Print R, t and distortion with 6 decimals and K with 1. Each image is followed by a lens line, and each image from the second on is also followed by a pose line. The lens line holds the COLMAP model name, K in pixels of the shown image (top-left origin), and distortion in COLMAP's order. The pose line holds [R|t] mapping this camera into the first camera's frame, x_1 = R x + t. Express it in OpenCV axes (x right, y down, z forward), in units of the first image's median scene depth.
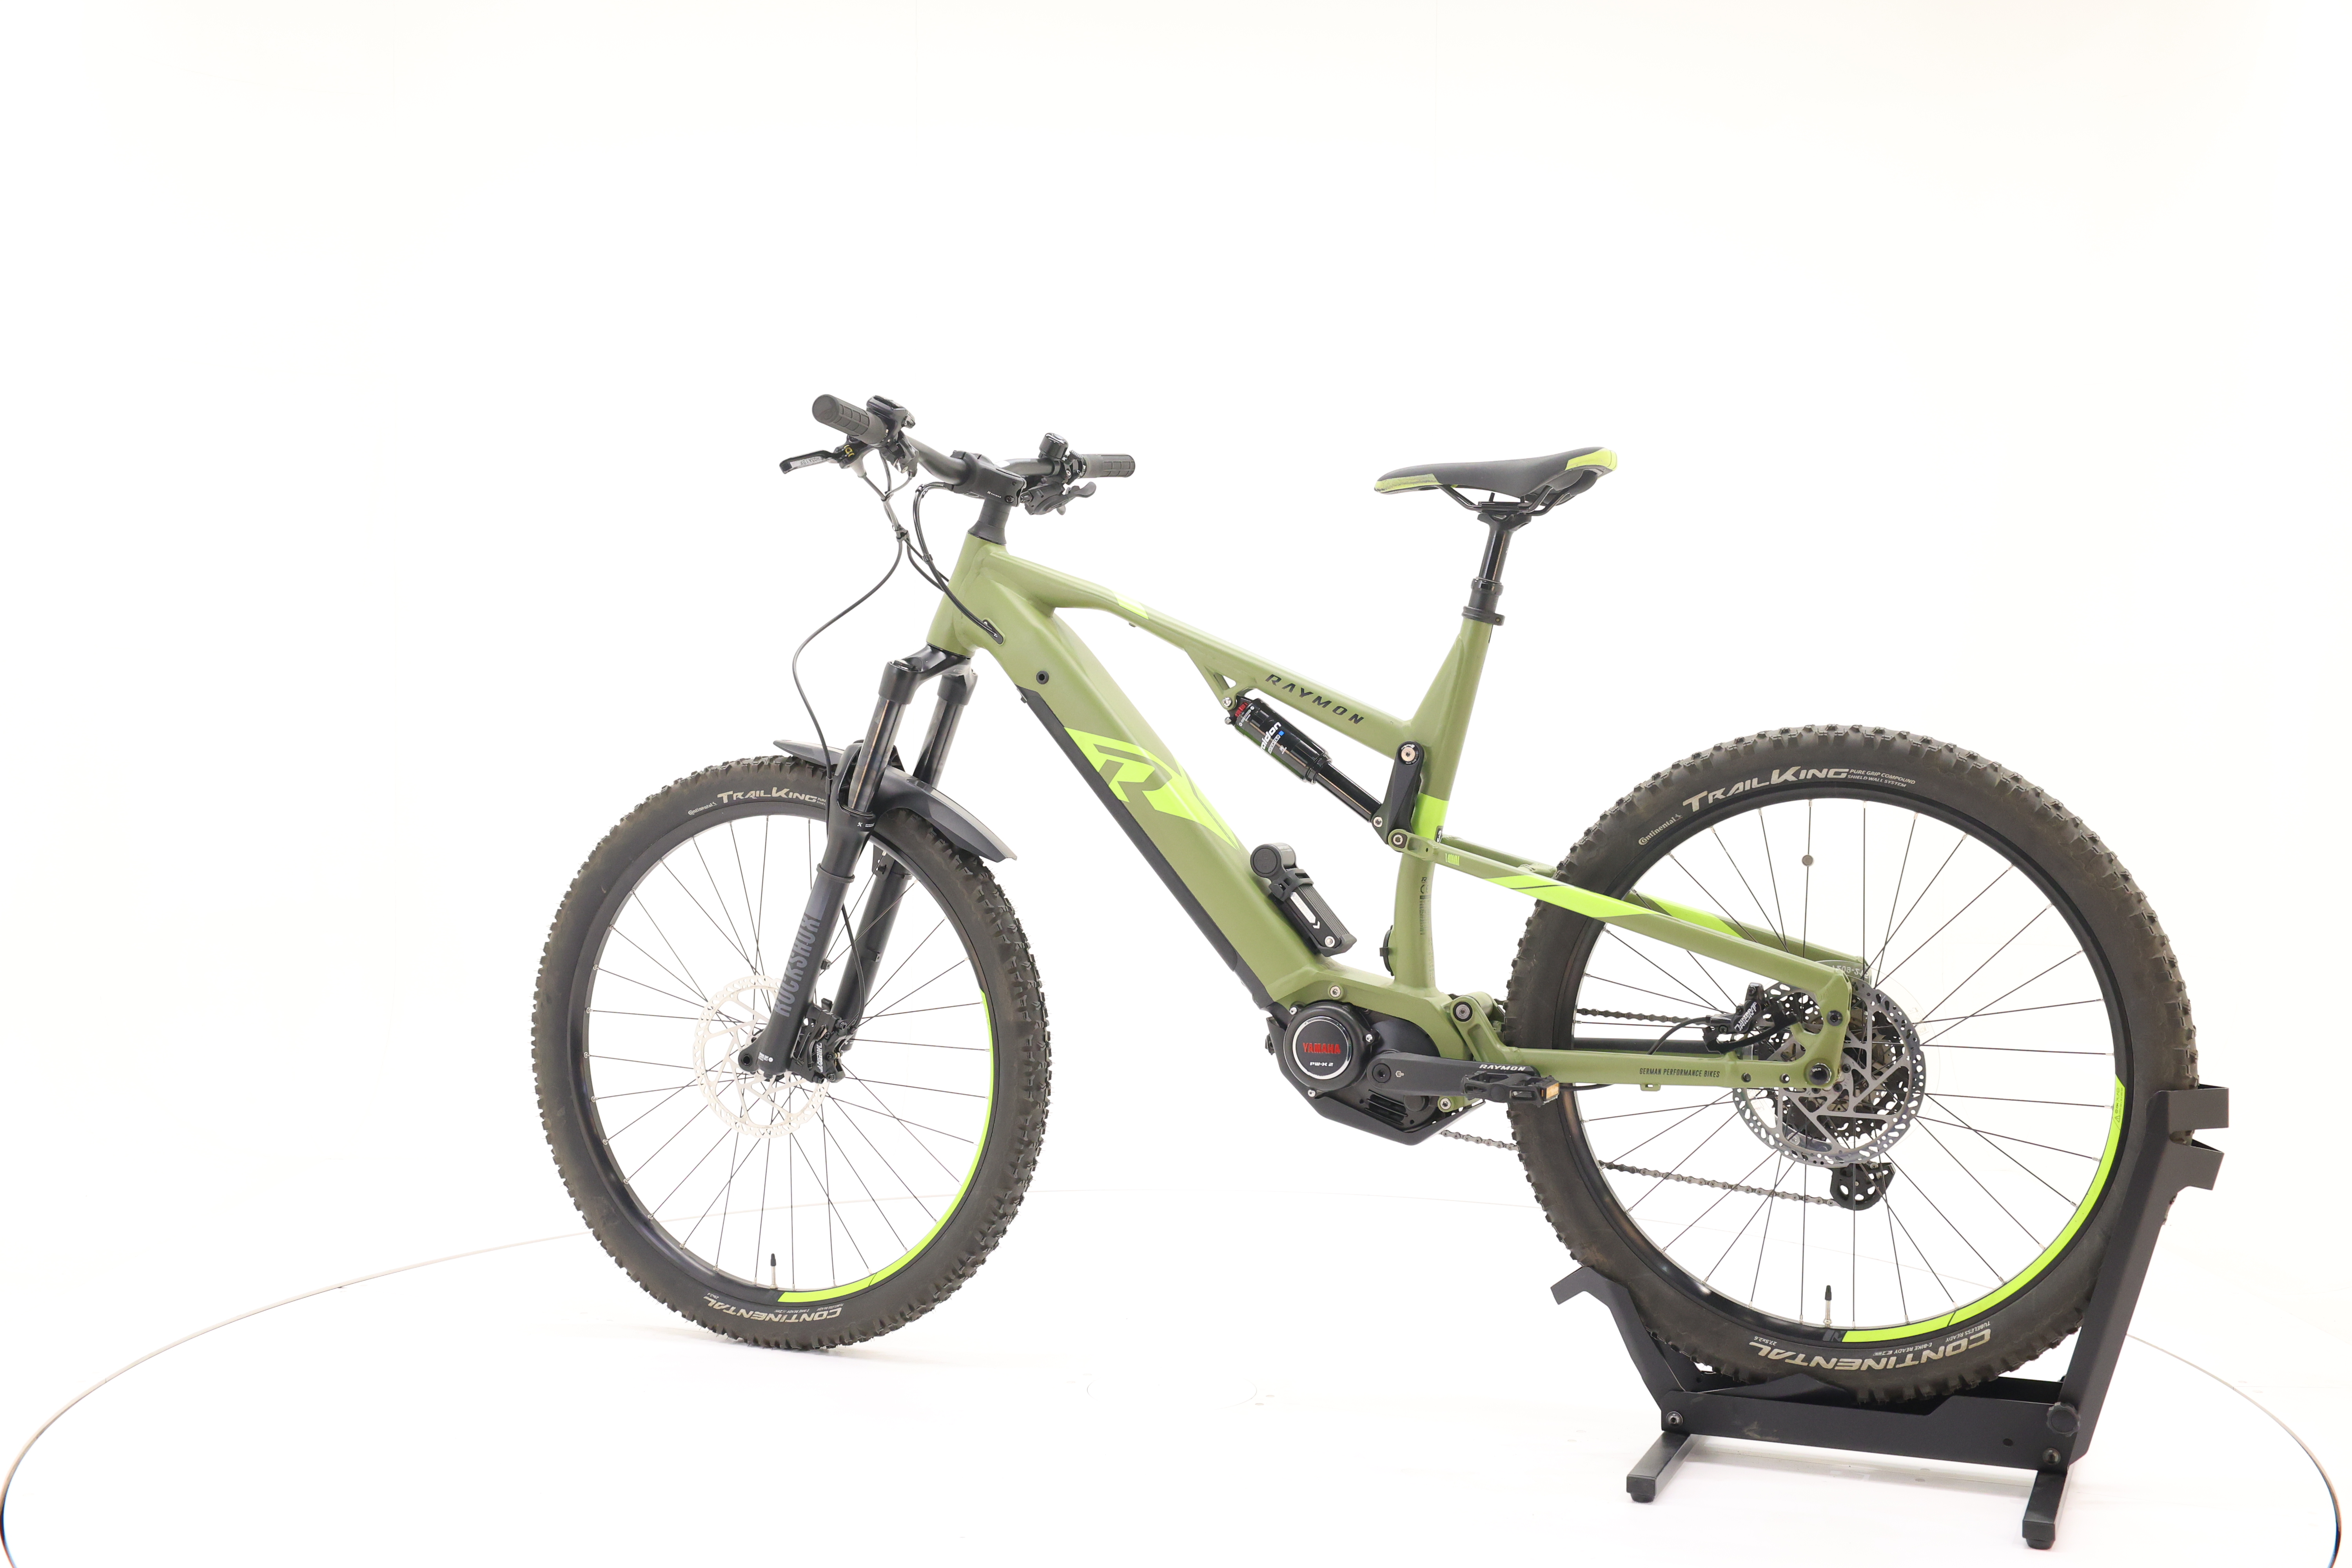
lens RADIAL K [[2532.1, 0, 1180.2], [0, 2532.1, 778.1], [0, 0, 1]] dist [-0.014403, 0.000000]
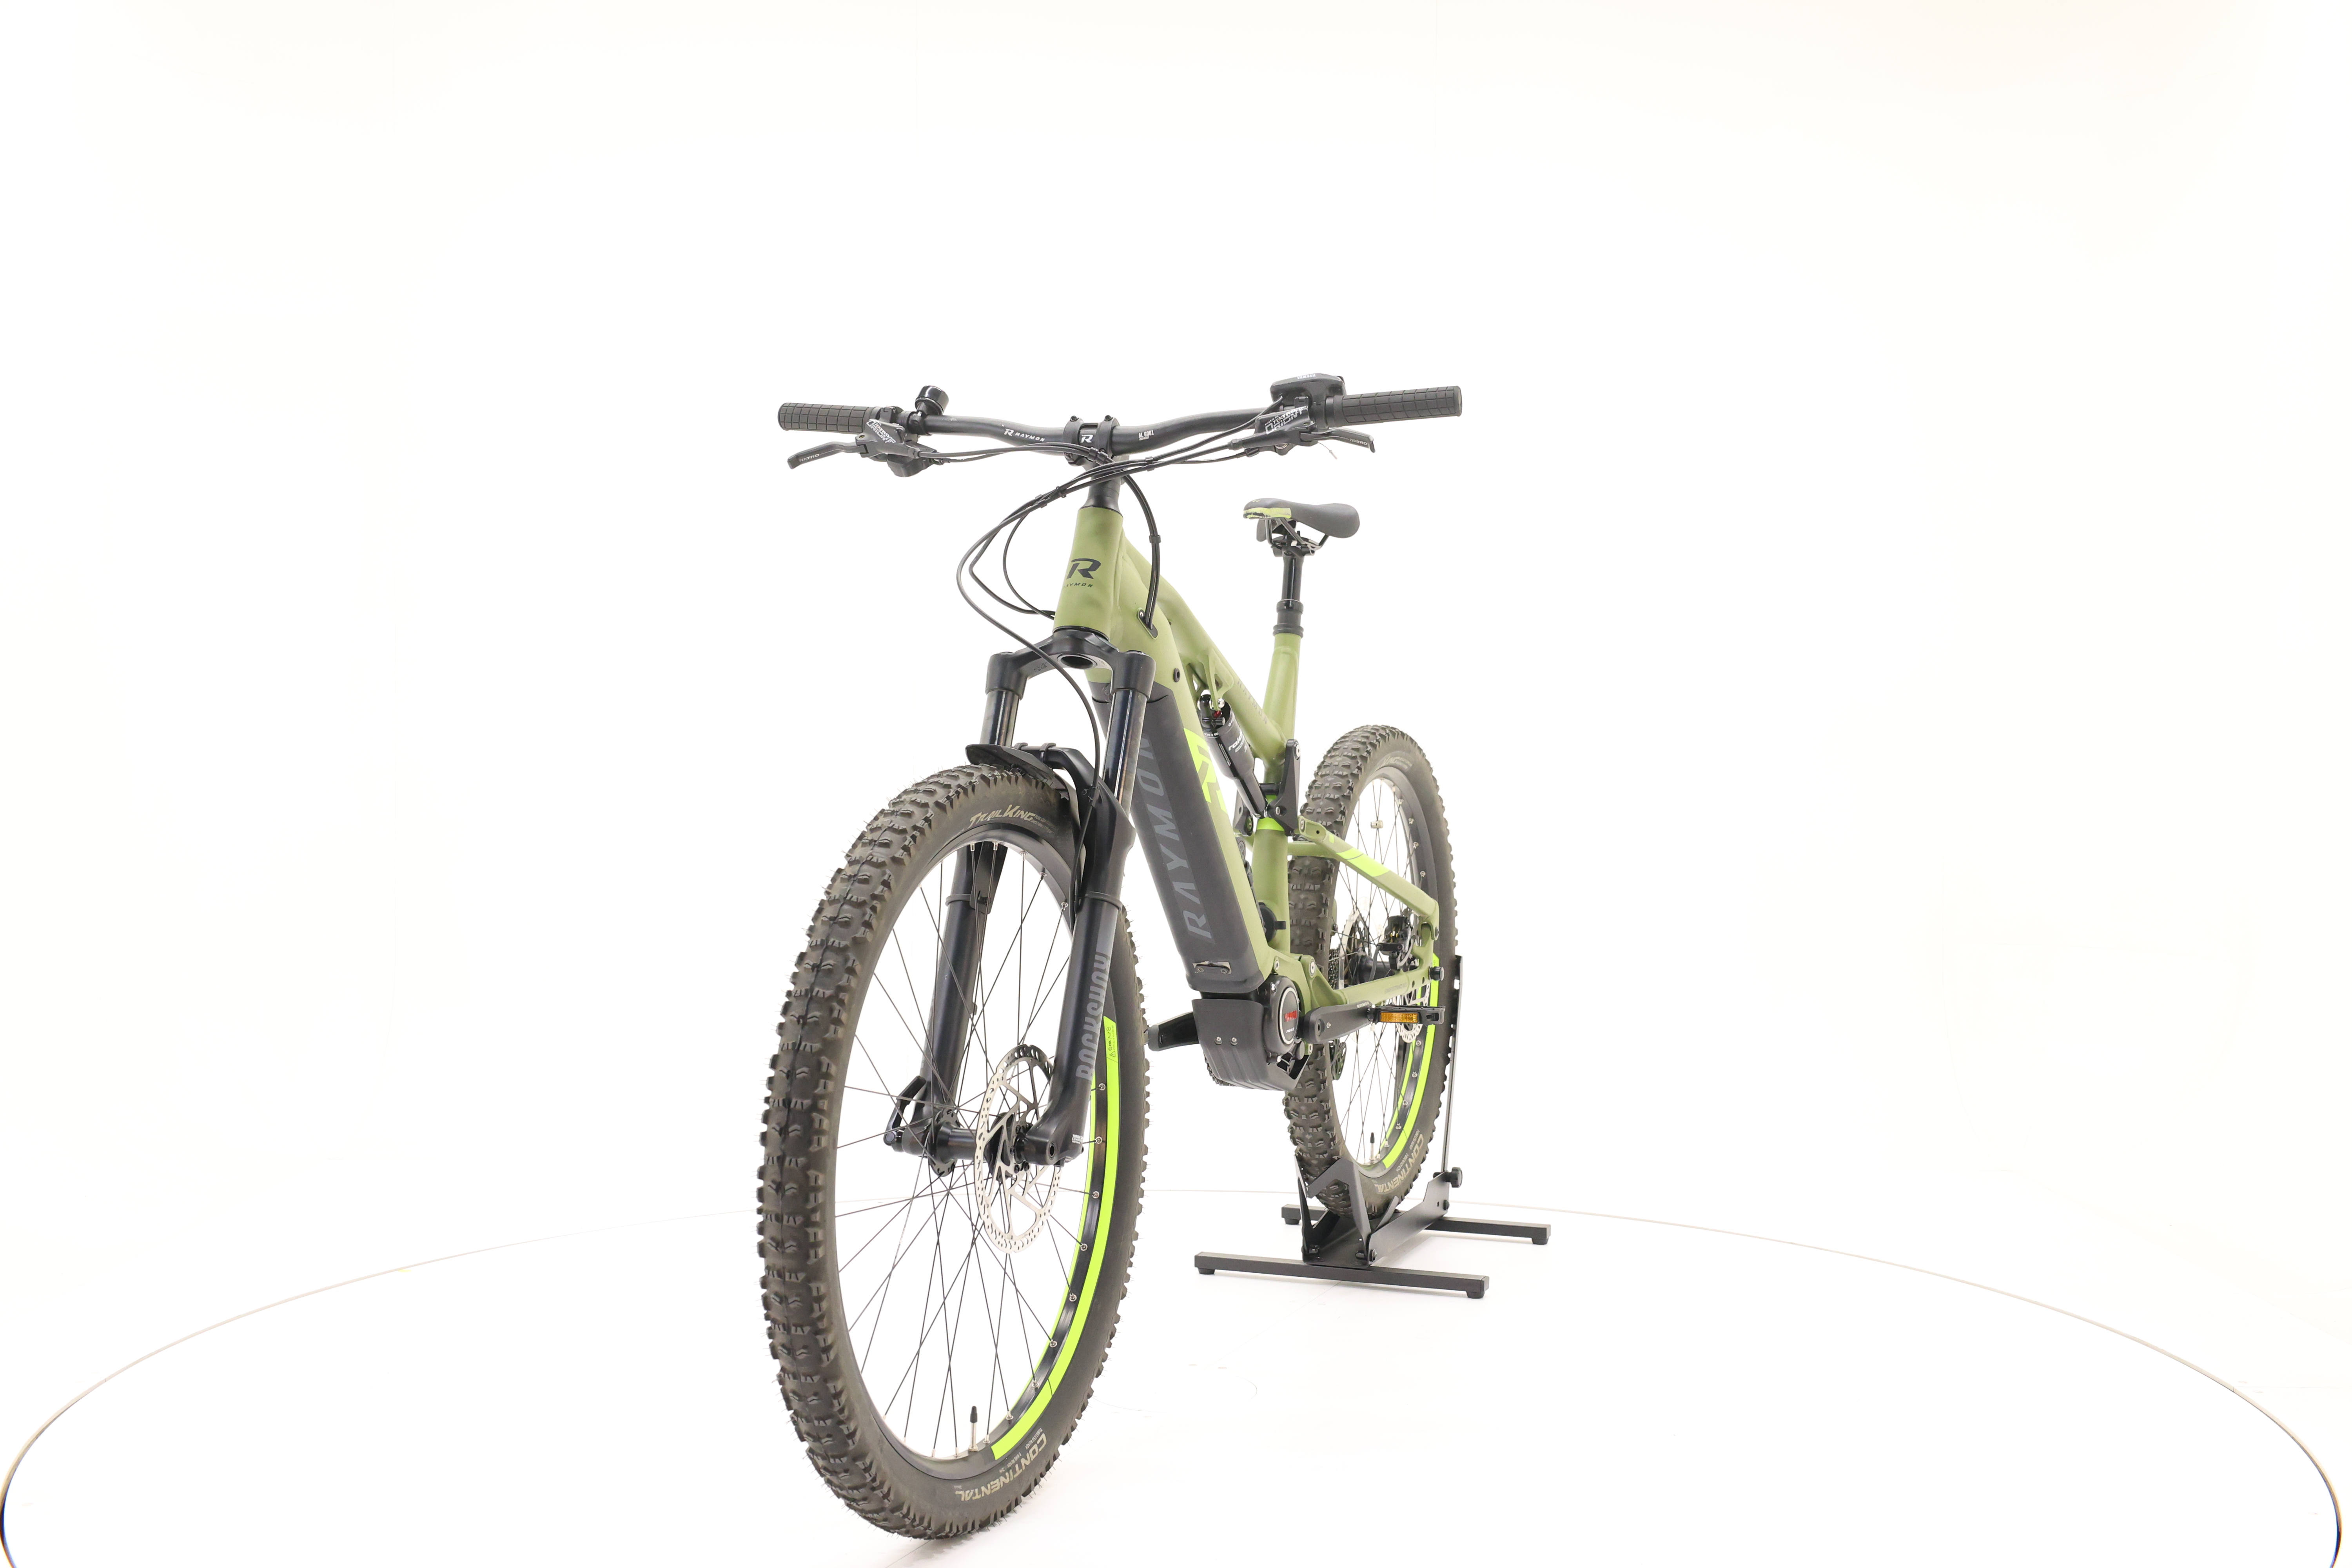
lens RADIAL K [[2532.1, 0, 1177.6], [0, 2532.1, 780.7], [0, 0, 1]] dist [-0.014403, 0.000000]
pose [[-0.024139, -0.024871, 0.999399, -1.058081], [0.014751, 0.999573, 0.025232, -0.025498], [-0.999600, 0.015352, -0.023762, 1.080937]]
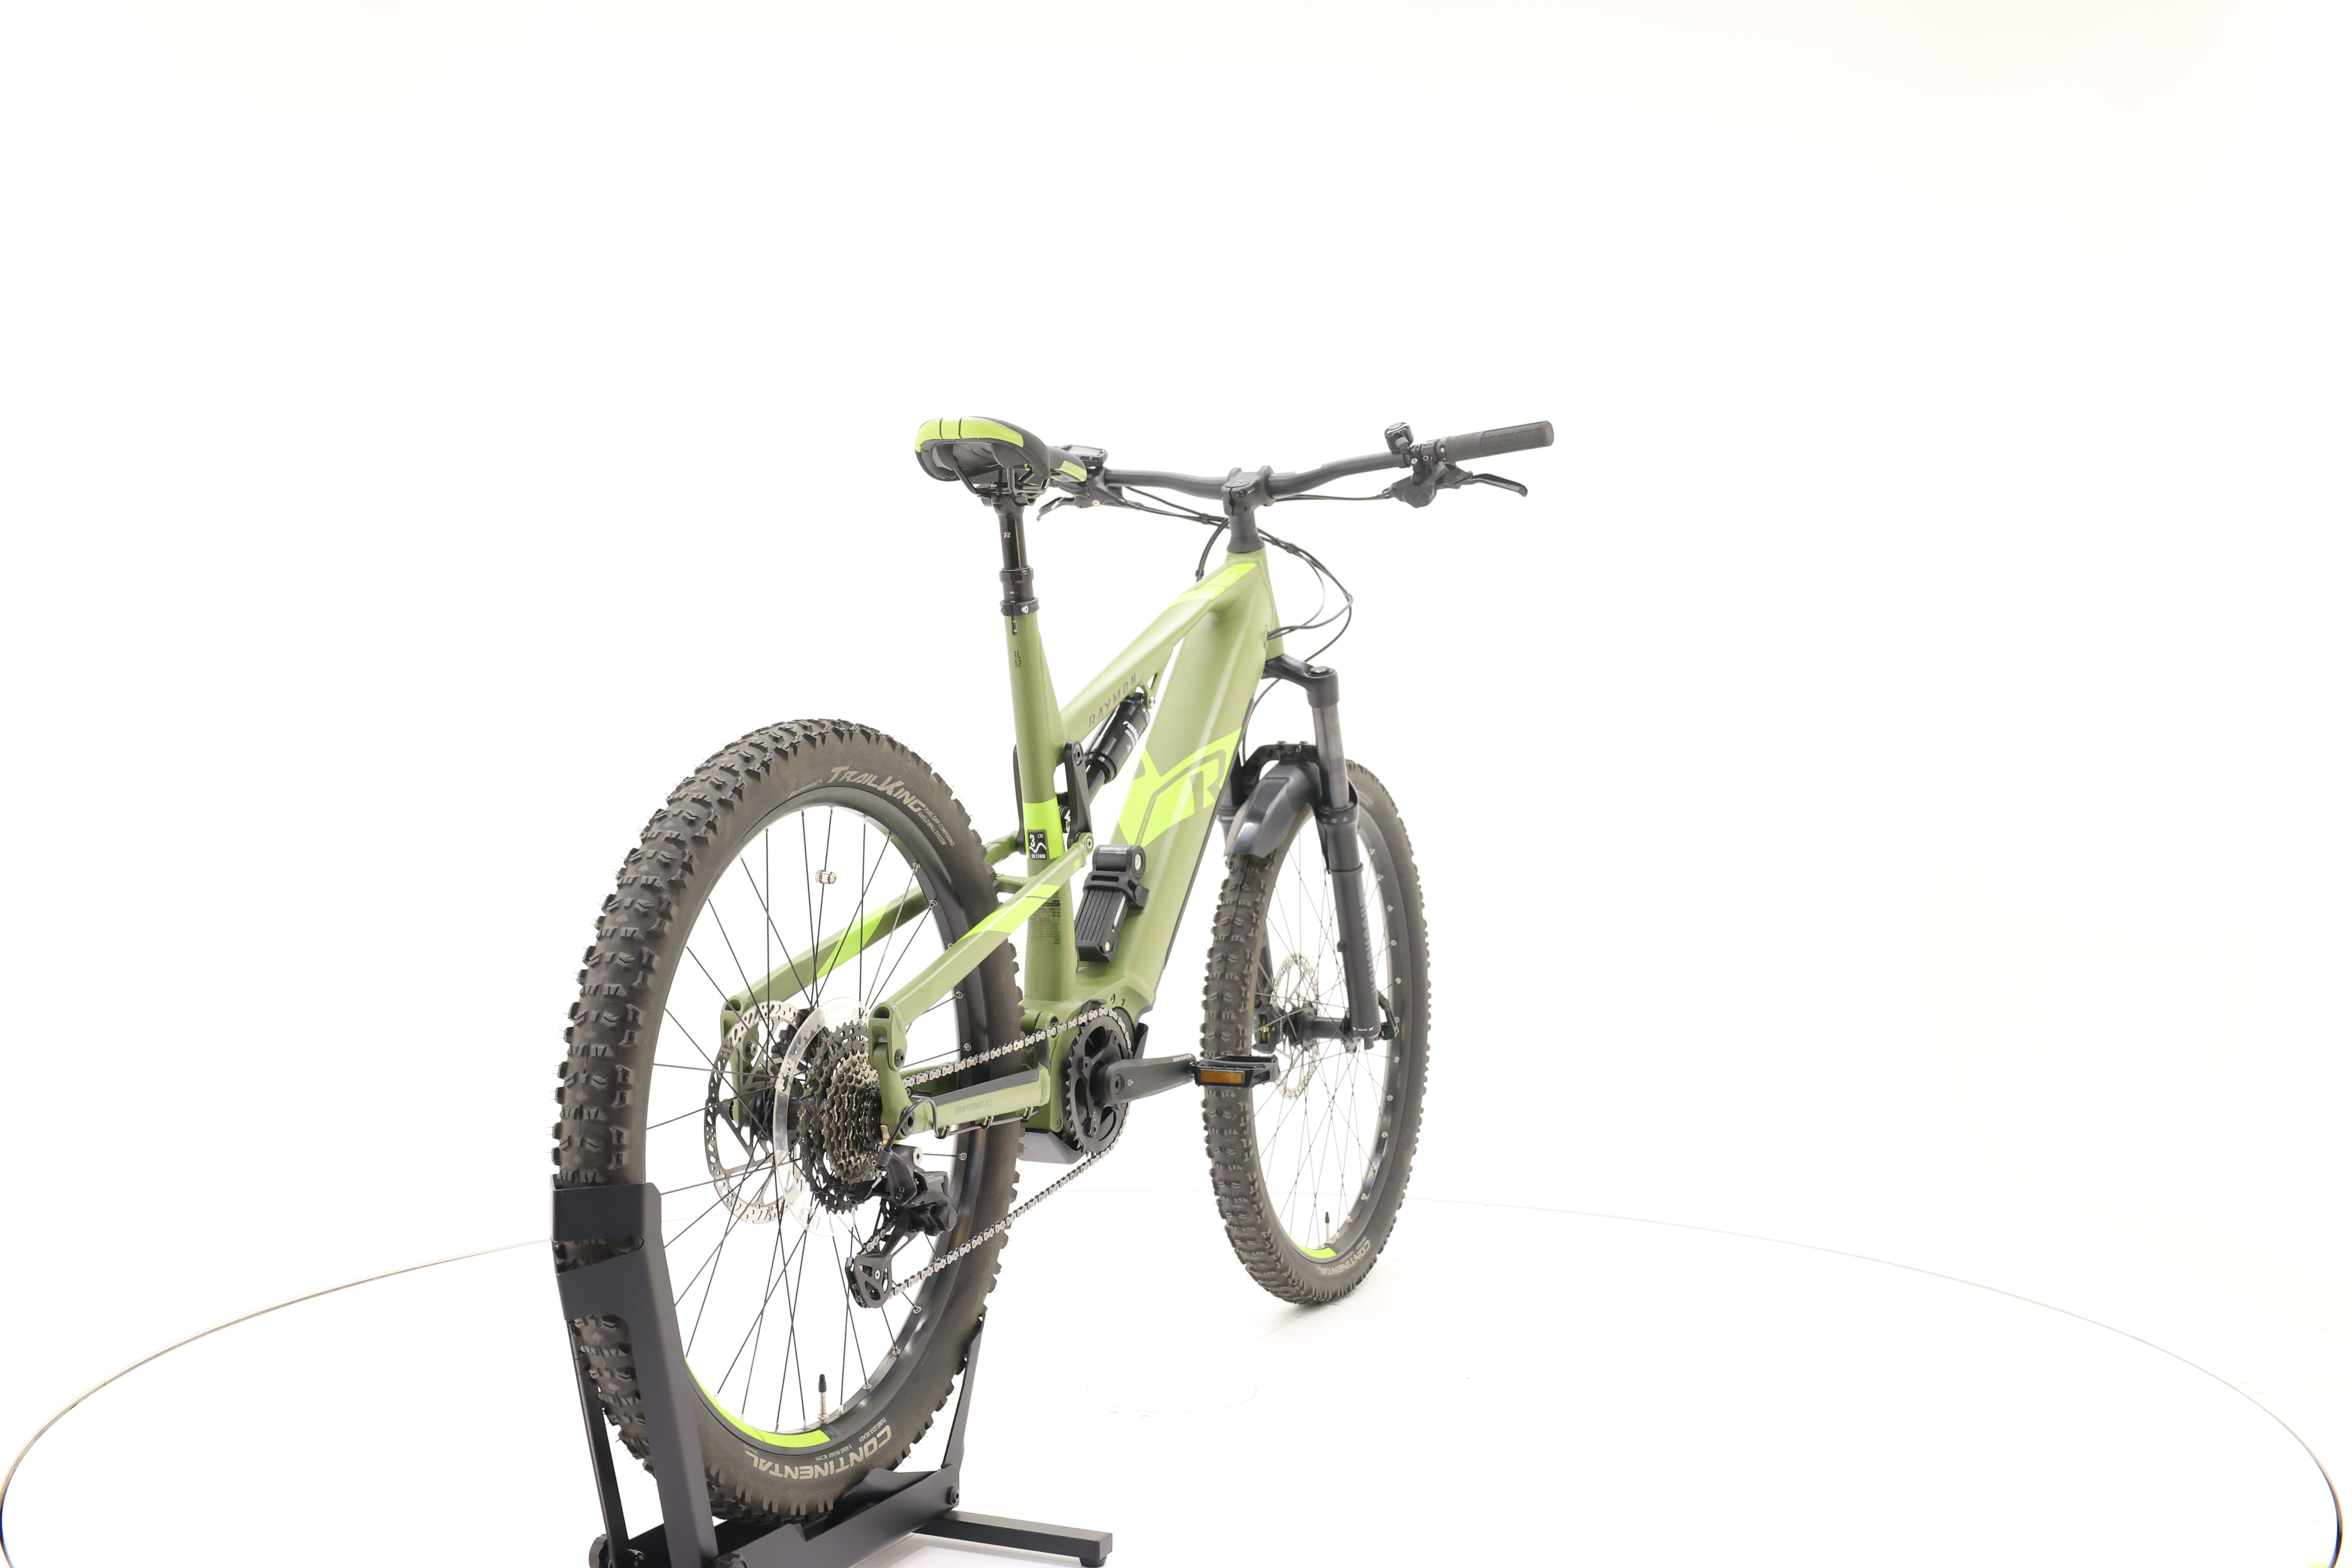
lens RADIAL K [[2532.1, 0, 1169.7], [0, 2532.1, 772.1], [0, 0, 1]] dist [-0.014403, 0.000000]
pose [[-0.016846, 0.012080, -0.999785, 1.055106], [-0.021996, 0.999681, 0.012450, -0.015784], [0.999616, 0.022201, -0.016575, 1.072975]]
